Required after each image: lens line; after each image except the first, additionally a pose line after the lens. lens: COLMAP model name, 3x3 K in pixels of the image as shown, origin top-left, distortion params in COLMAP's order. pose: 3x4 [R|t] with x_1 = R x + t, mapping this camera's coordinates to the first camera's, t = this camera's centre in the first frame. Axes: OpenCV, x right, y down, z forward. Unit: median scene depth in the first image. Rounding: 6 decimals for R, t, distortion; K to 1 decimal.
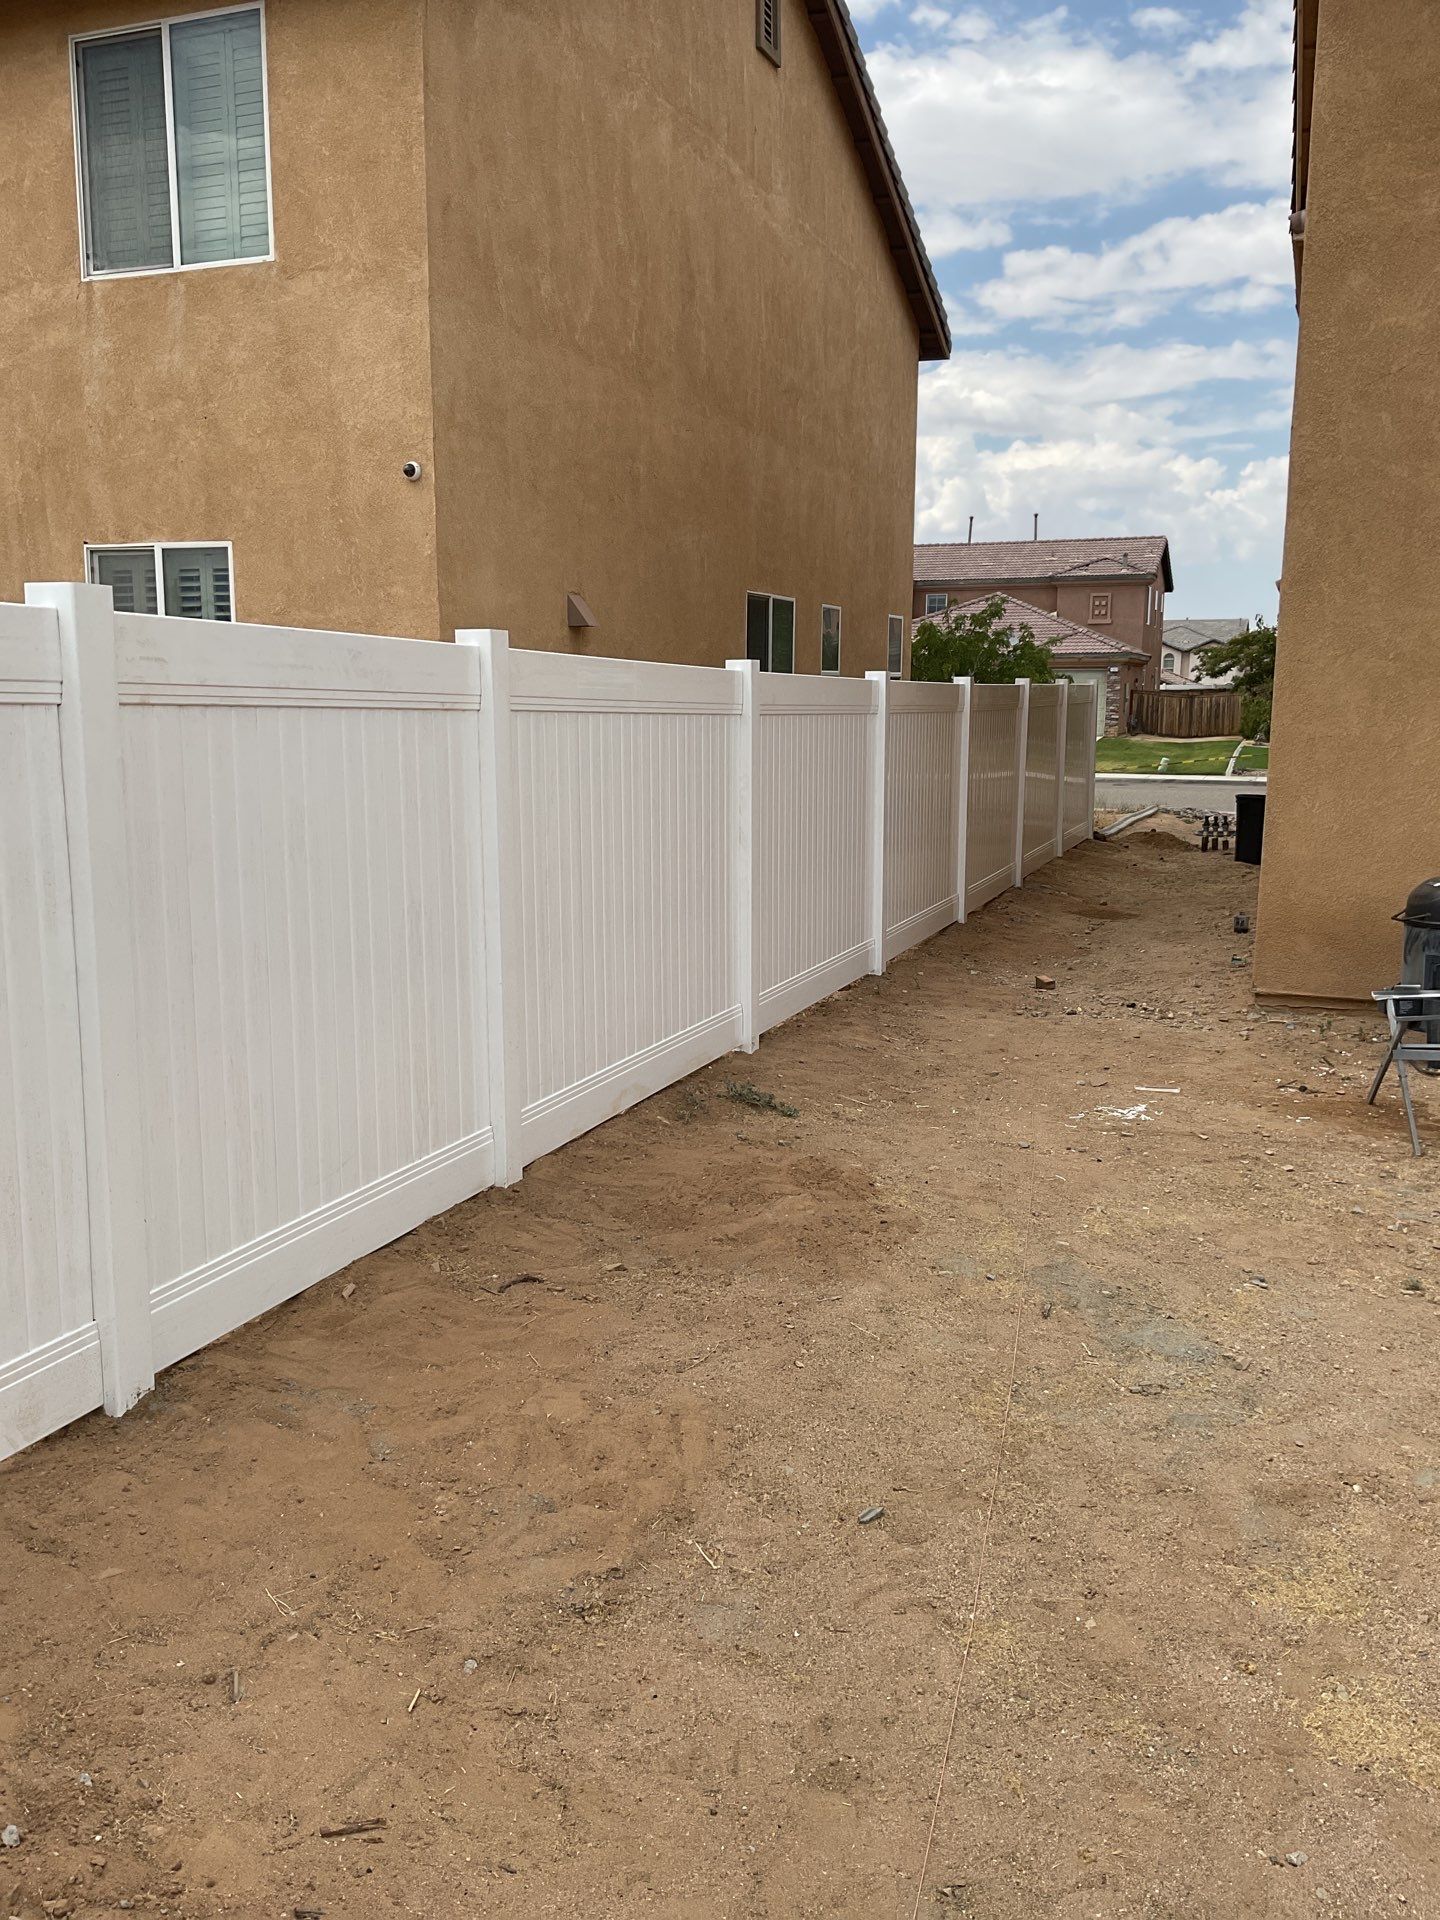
lens RADIAL K [[1592.0, 0, 708.8], [0, 1592.0, 952.1], [0, 0, 1]] dist [0.030055, -0.045727]
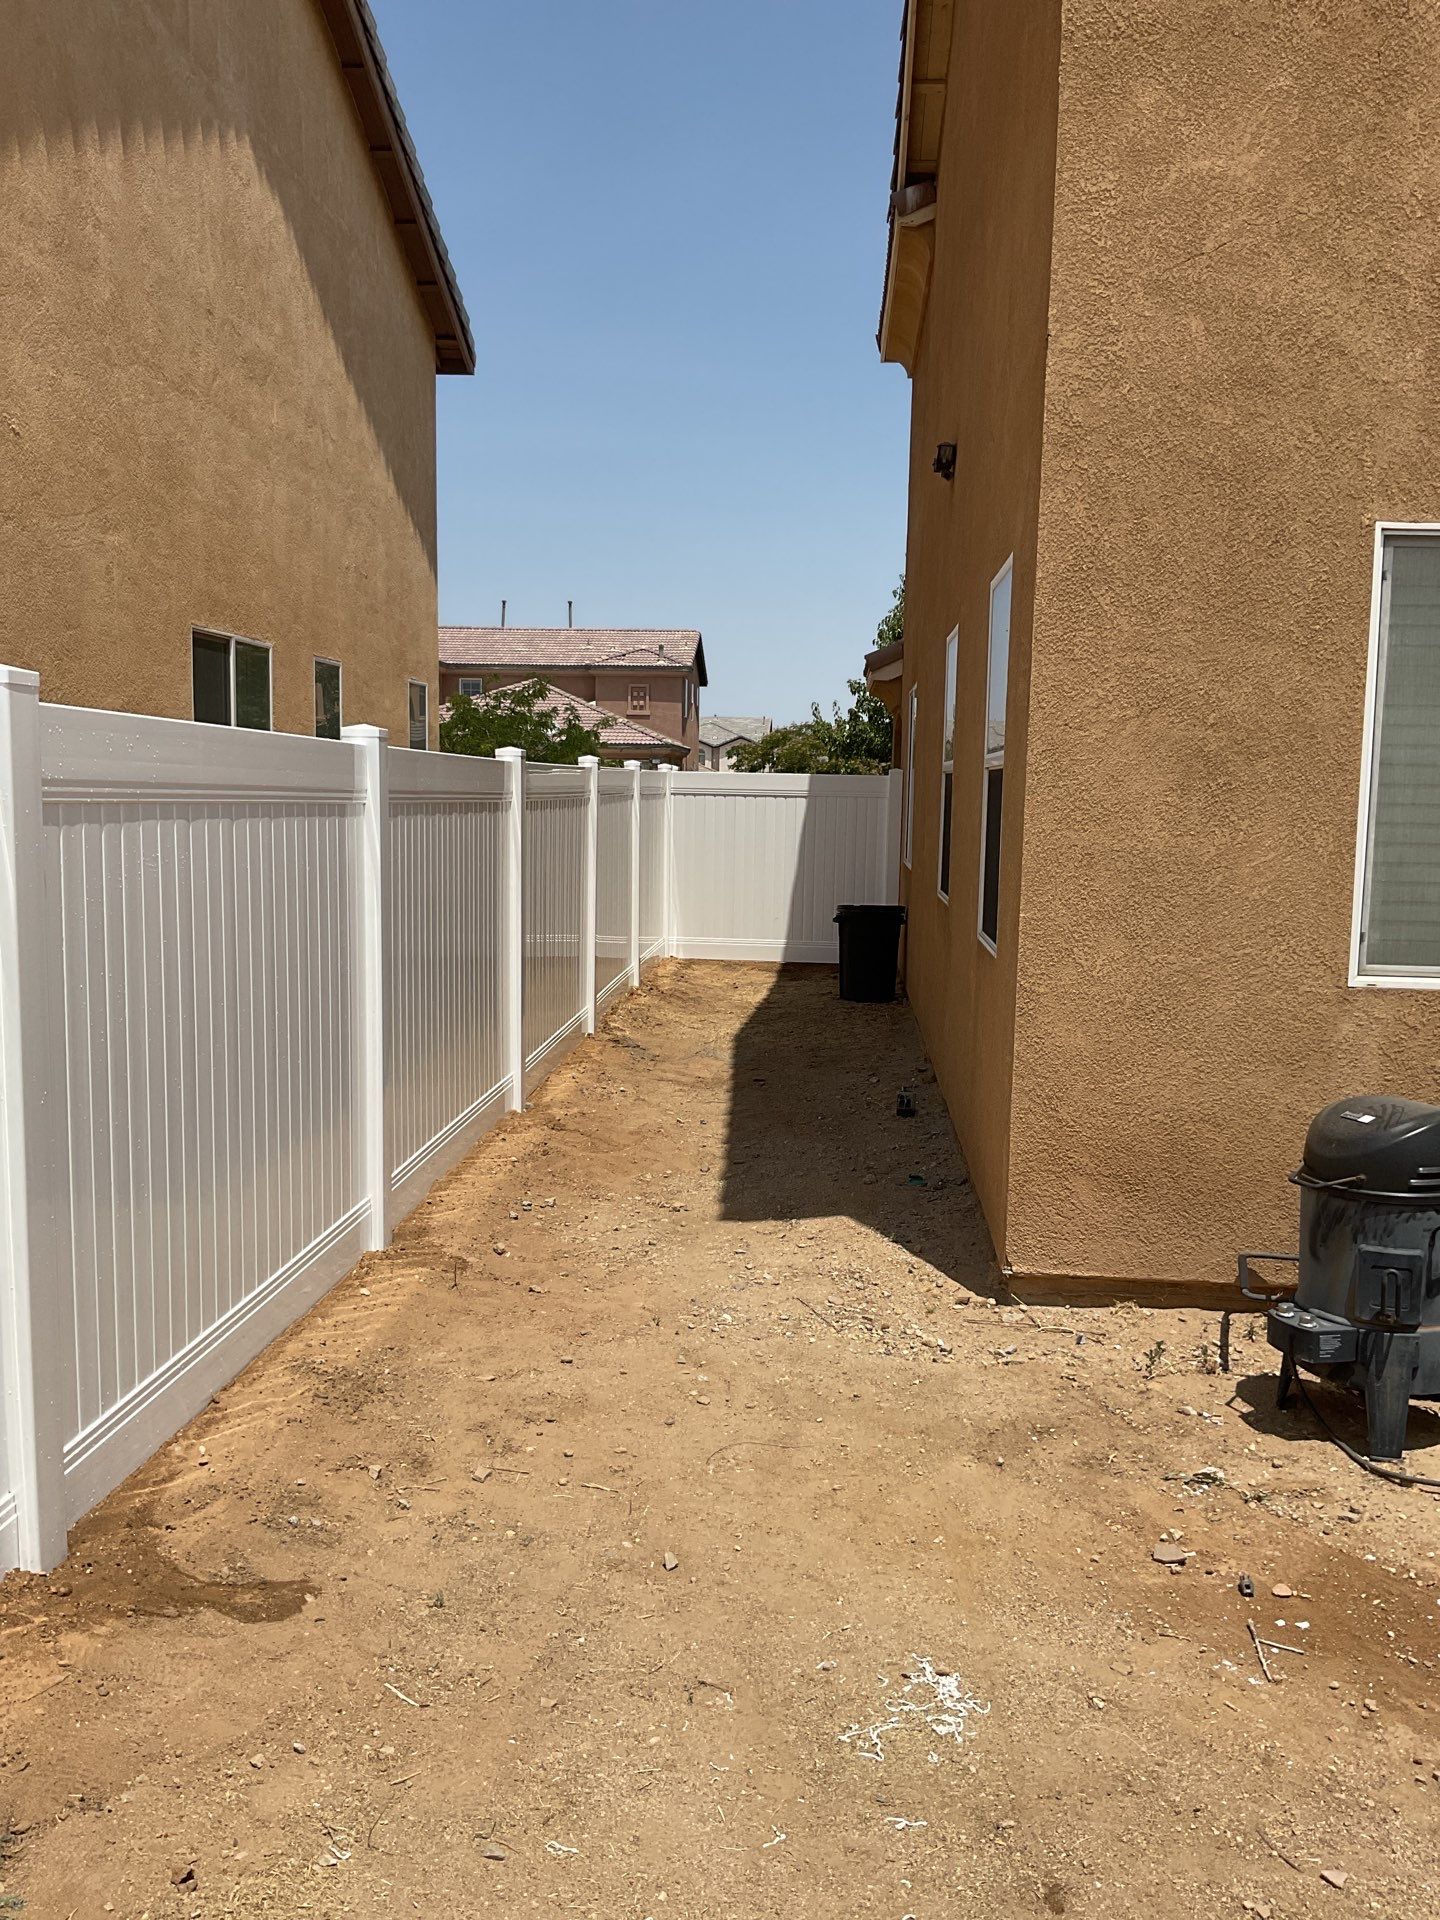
lens RADIAL K [[1592.0, 0, 711.6], [0, 1592.0, 972.7], [0, 0, 1]] dist [0.030055, -0.045727]
pose [[0.959058, -0.022247, 0.282333, 0.025805], [0.034530, 0.998658, -0.038603, -0.026480], [-0.281096, 0.046771, 0.958539, 0.173803]]
